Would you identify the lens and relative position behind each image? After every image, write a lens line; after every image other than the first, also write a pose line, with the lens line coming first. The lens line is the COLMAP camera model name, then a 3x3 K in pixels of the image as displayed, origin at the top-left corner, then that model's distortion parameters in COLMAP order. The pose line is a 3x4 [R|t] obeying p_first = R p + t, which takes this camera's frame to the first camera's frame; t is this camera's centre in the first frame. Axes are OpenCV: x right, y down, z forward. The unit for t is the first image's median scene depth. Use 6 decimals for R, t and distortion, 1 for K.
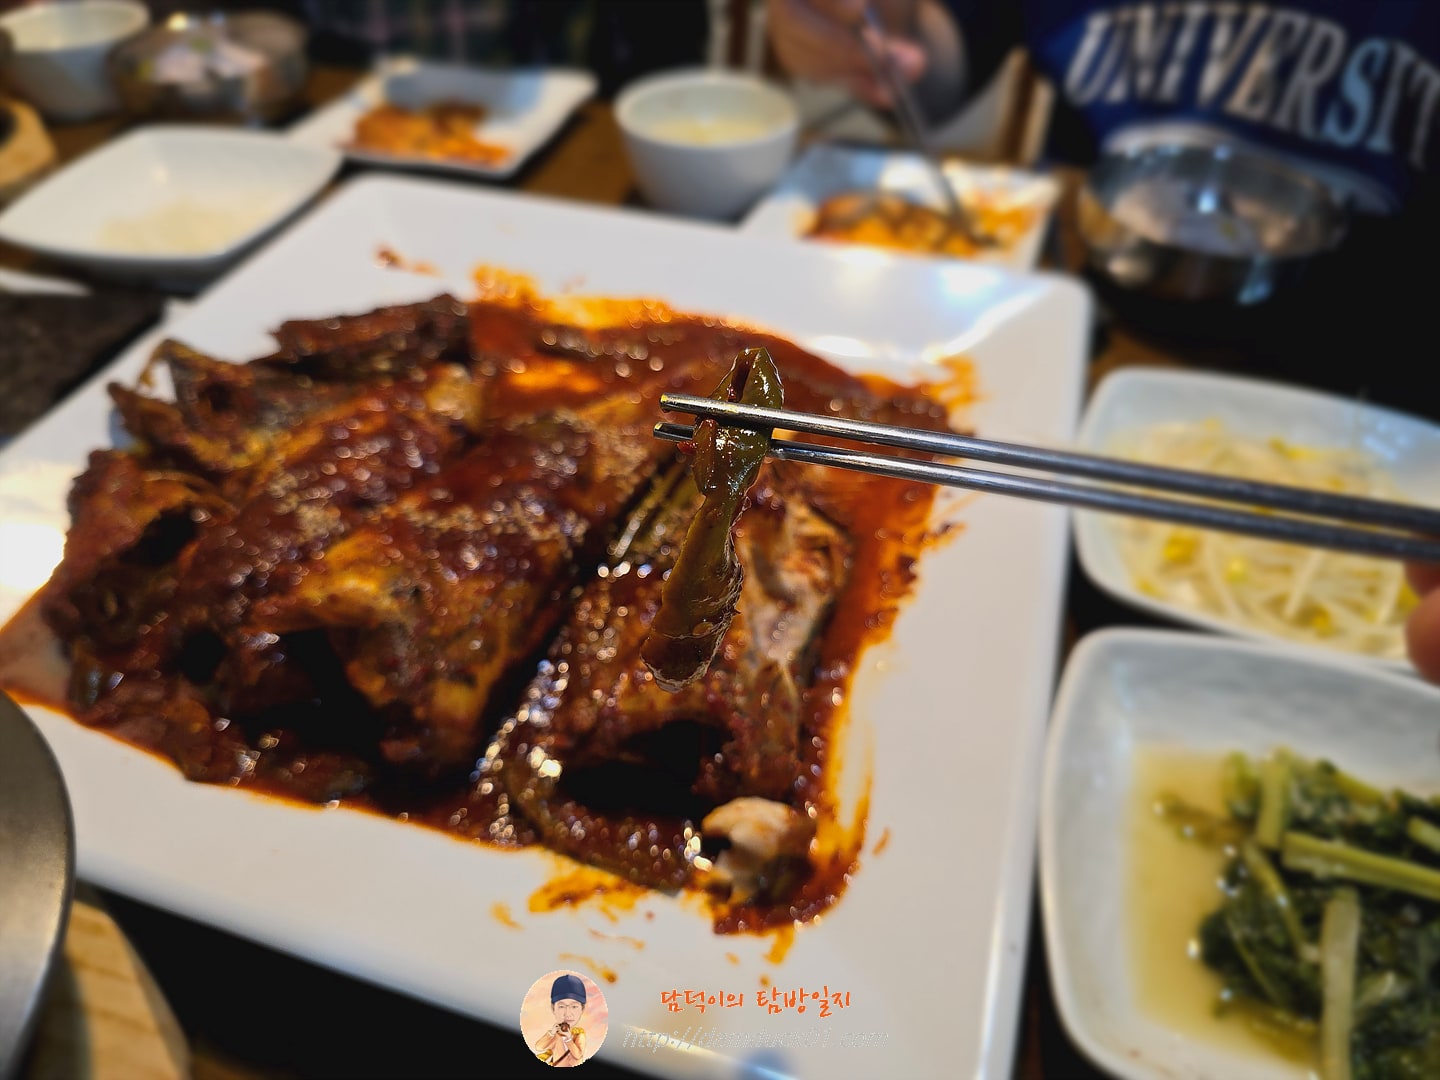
lens RADIAL K [[989.9, 0, 720.0], [0, 989.9, 540.0], [0, 0, 1]] dist [0.000247, -0.002119]
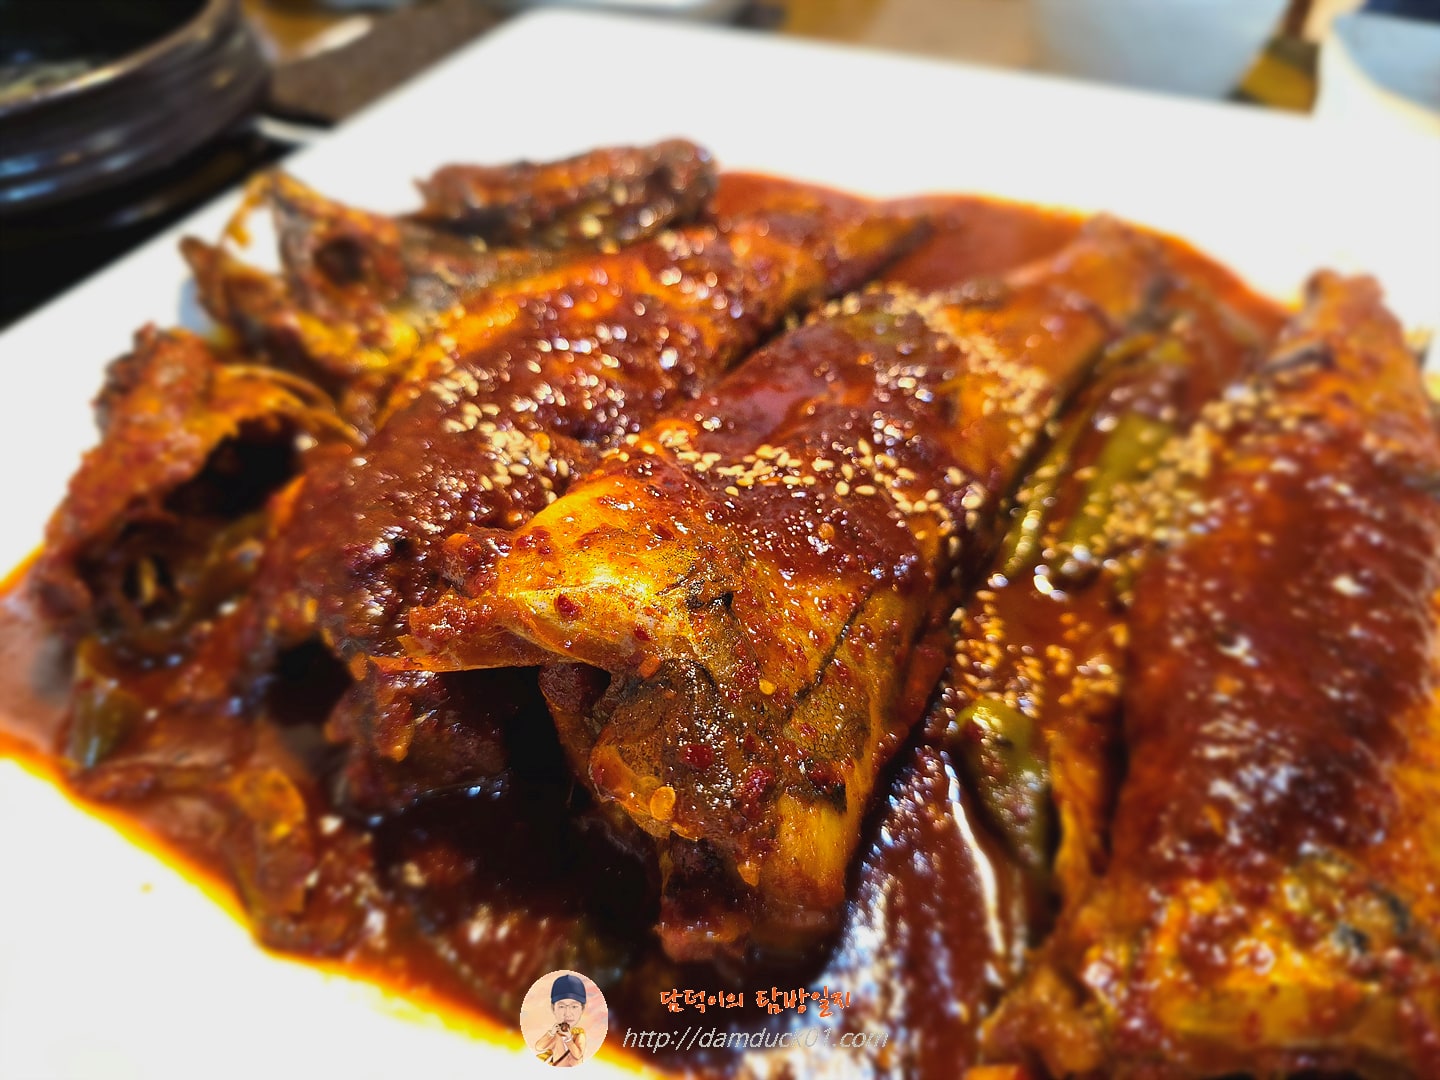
lens RADIAL K [[954.6, 0, 720.0], [0, 954.6, 540.0], [0, 0, 1]] dist [-0.001763, -0.000115]
pose [[0.996103, 0.063154, -0.061560, -0.248053], [-0.062254, 0.997925, 0.016427, 0.011903], [0.062470, -0.012530, 0.997968, 0.458746]]
